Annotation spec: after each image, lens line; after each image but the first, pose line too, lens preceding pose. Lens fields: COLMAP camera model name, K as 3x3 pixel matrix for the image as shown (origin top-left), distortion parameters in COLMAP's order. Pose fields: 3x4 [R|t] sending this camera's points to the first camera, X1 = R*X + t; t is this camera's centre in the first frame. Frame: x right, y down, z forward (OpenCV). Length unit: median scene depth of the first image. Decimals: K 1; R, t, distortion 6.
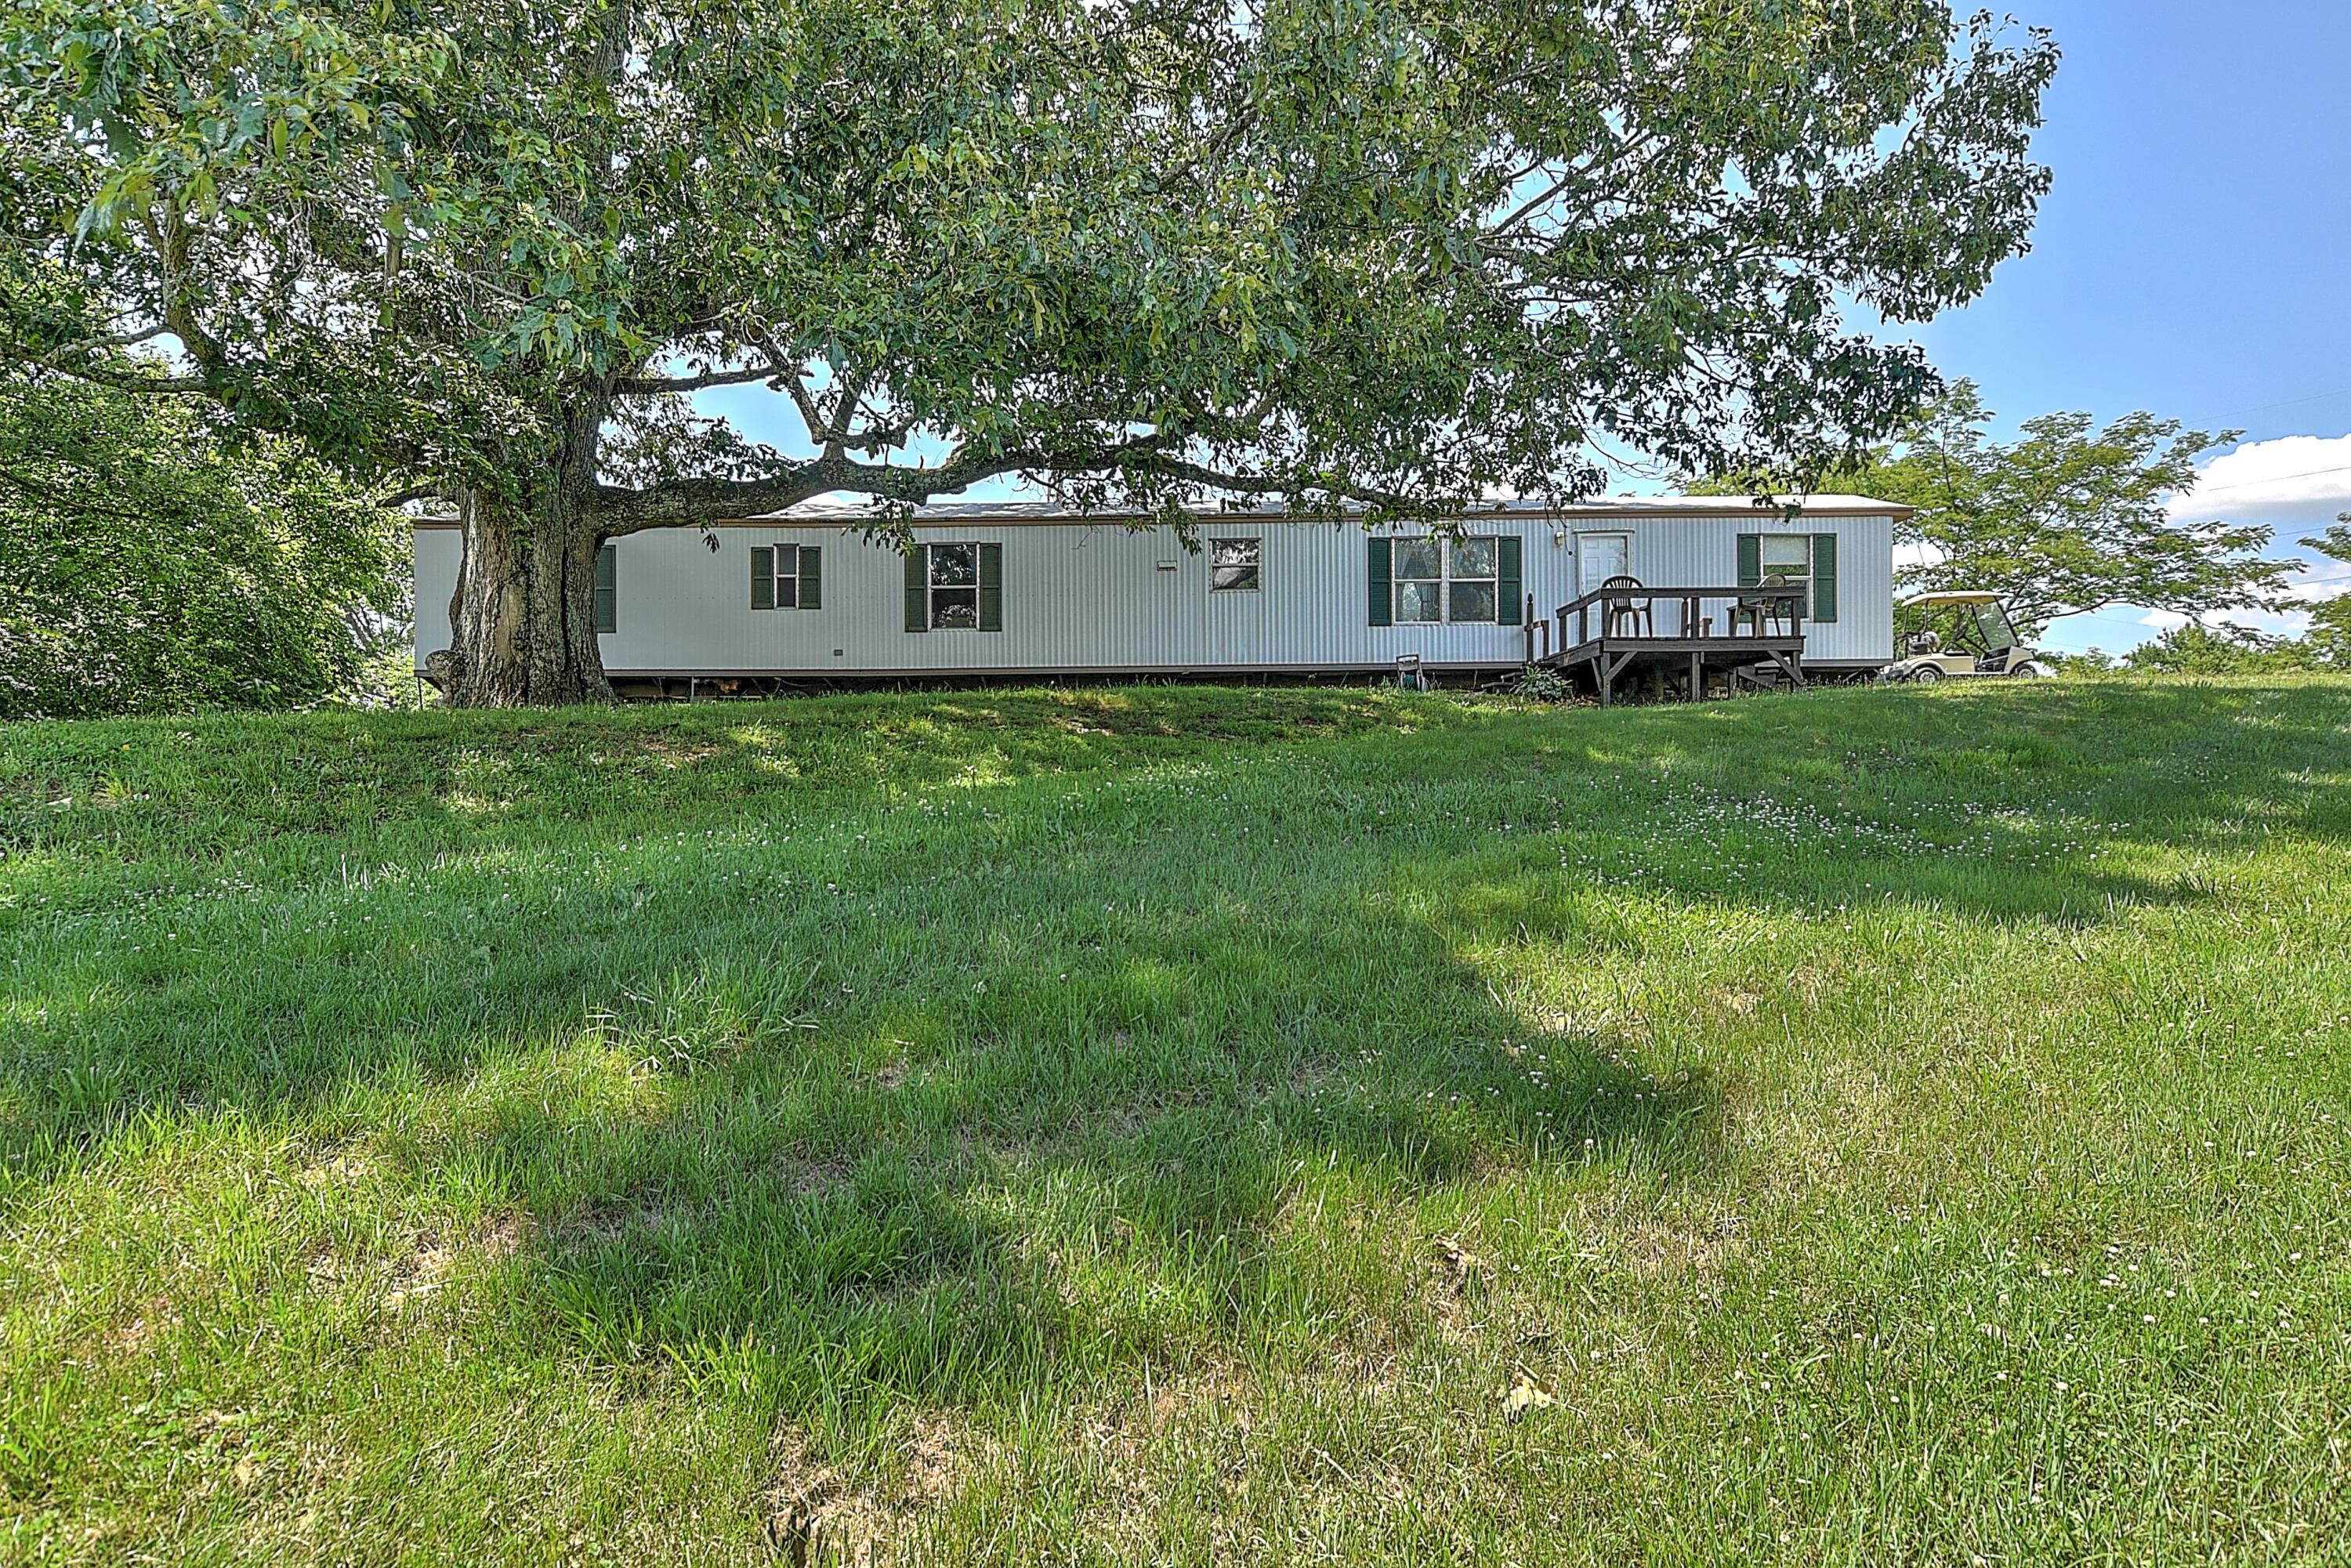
lens RADIAL K [[1541.1, 0, 1171.7], [0, 1541.1, 779.8], [0, 0, 1]] dist [0.019704, -0.001423]
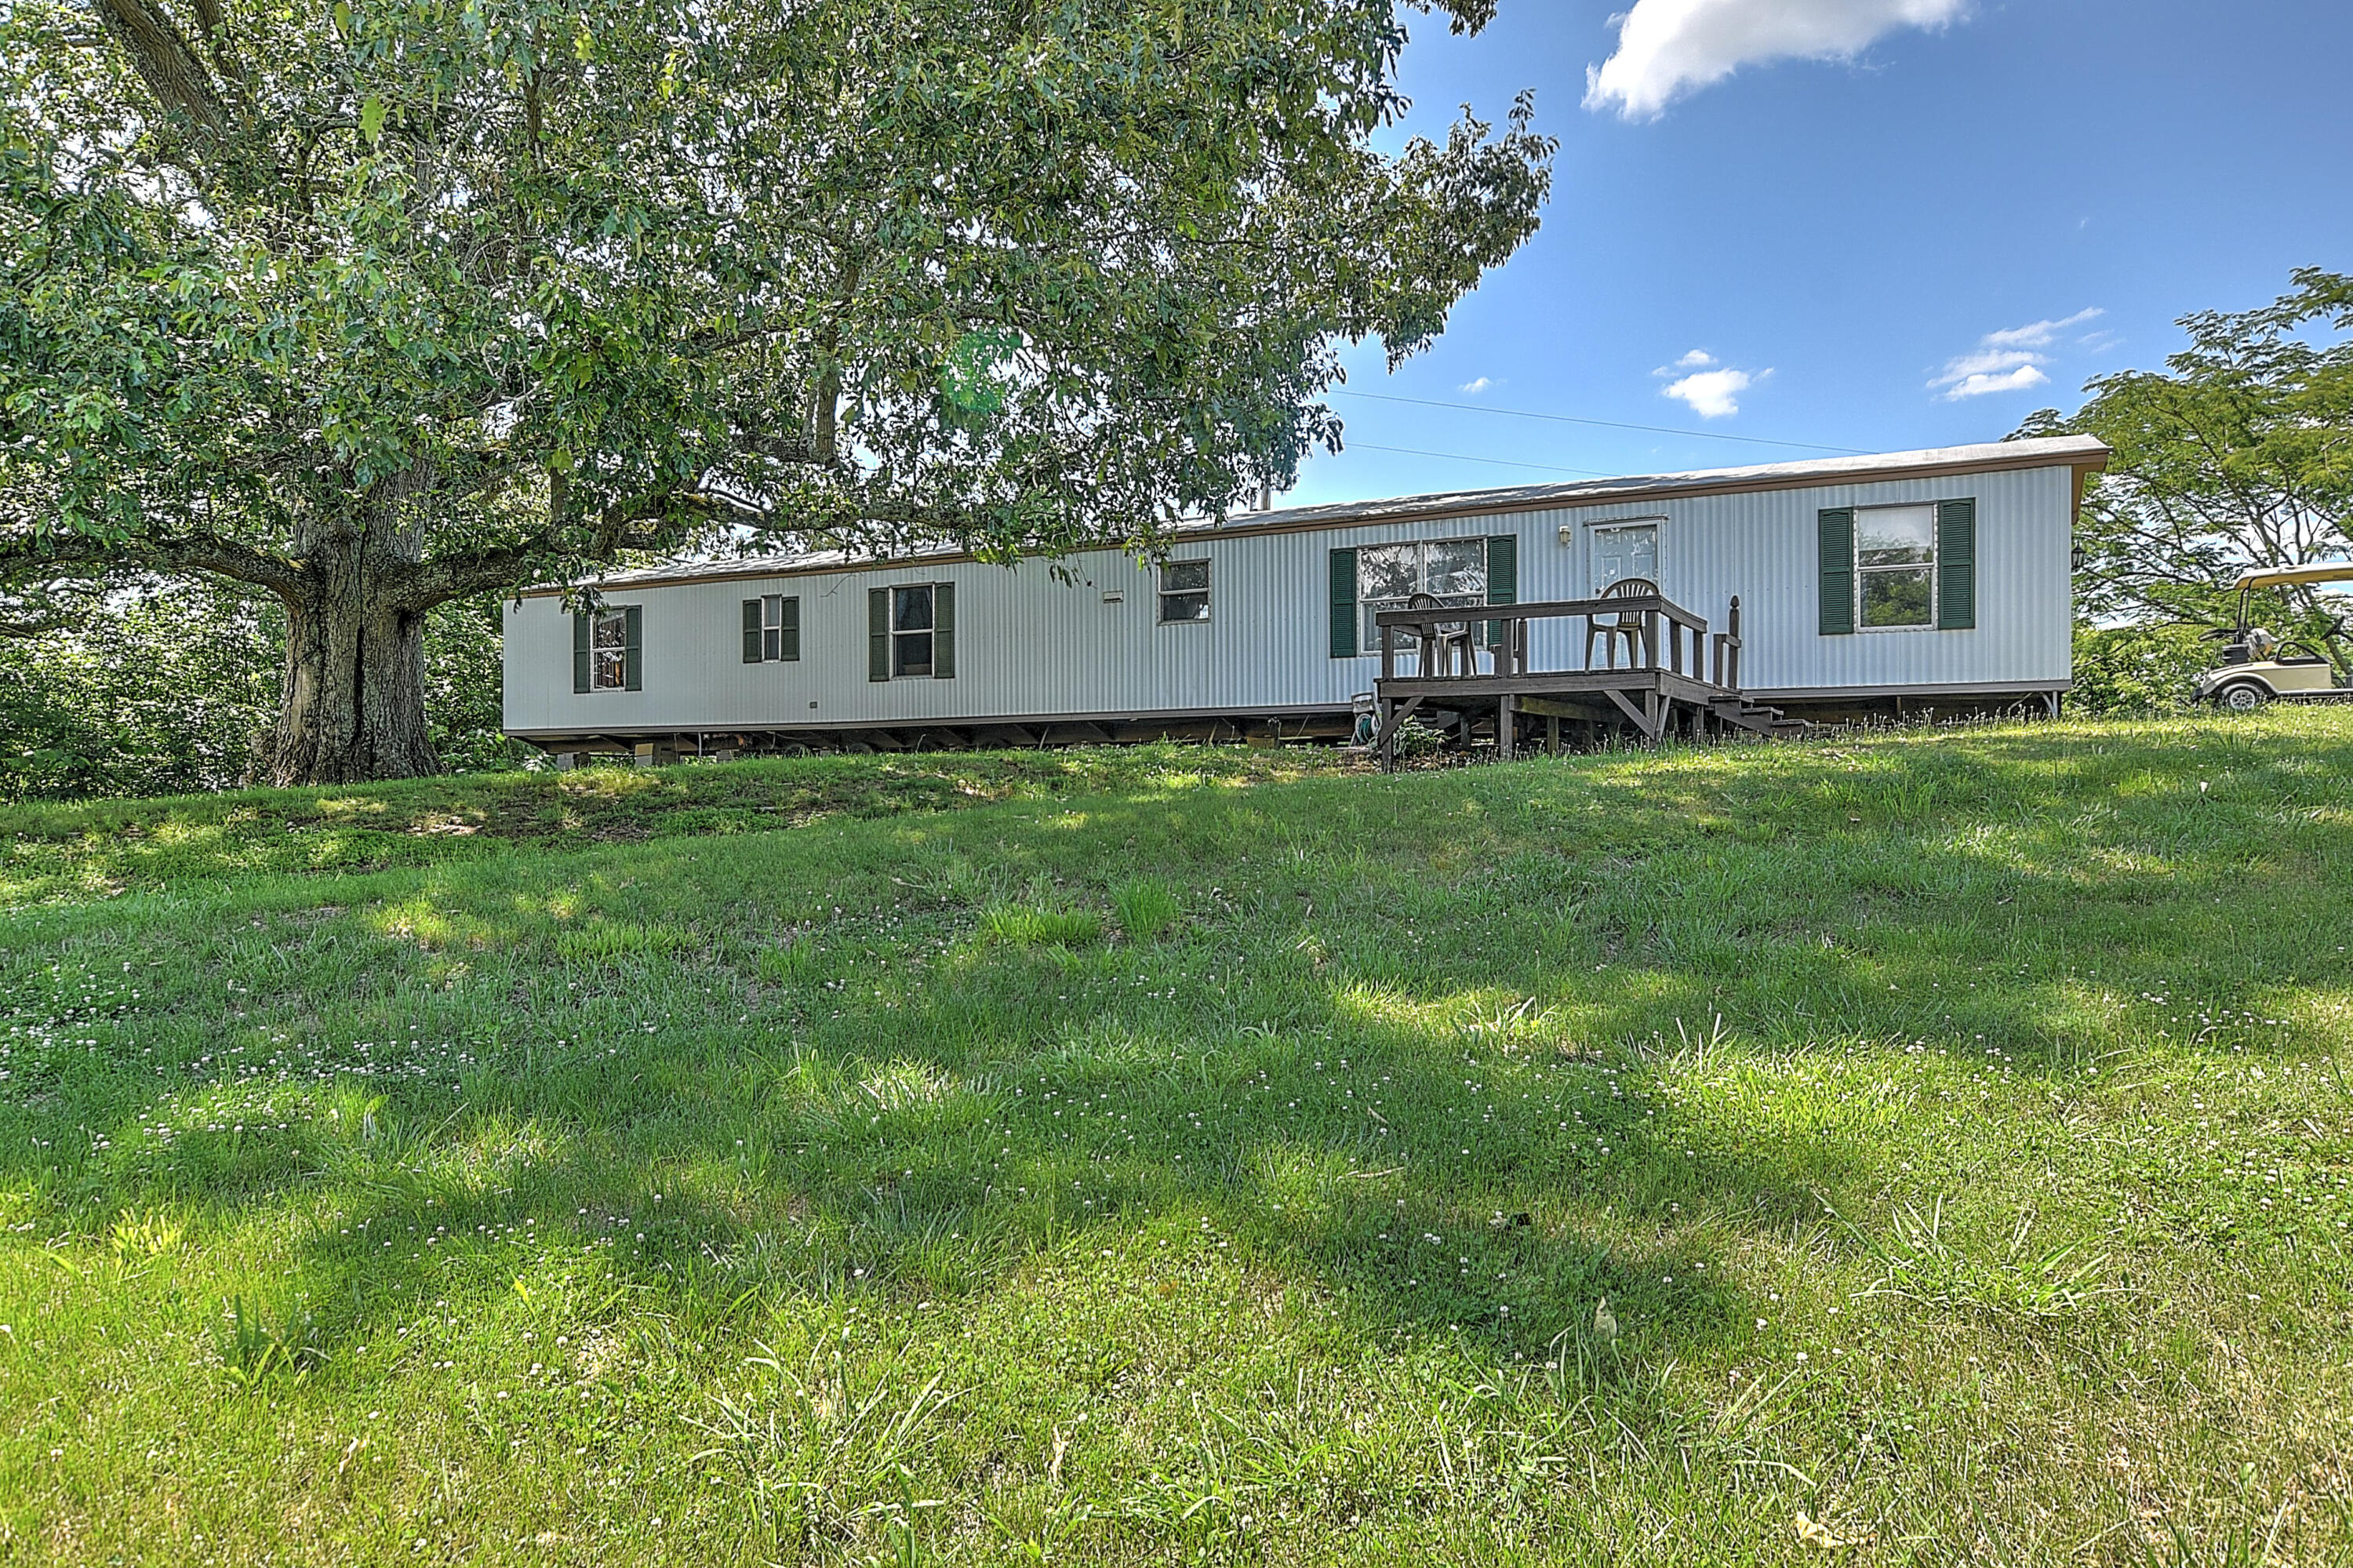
lens RADIAL K [[1542.5, 0, 1177.3], [0, 1542.5, 788.9], [0, 0, 1]] dist [0.019704, -0.001423]
pose [[0.898913, 0.001980, -0.438123, 0.412792], [-0.000068, 0.999990, 0.004379, -0.034660], [0.438127, -0.003906, 0.898904, 0.234205]]
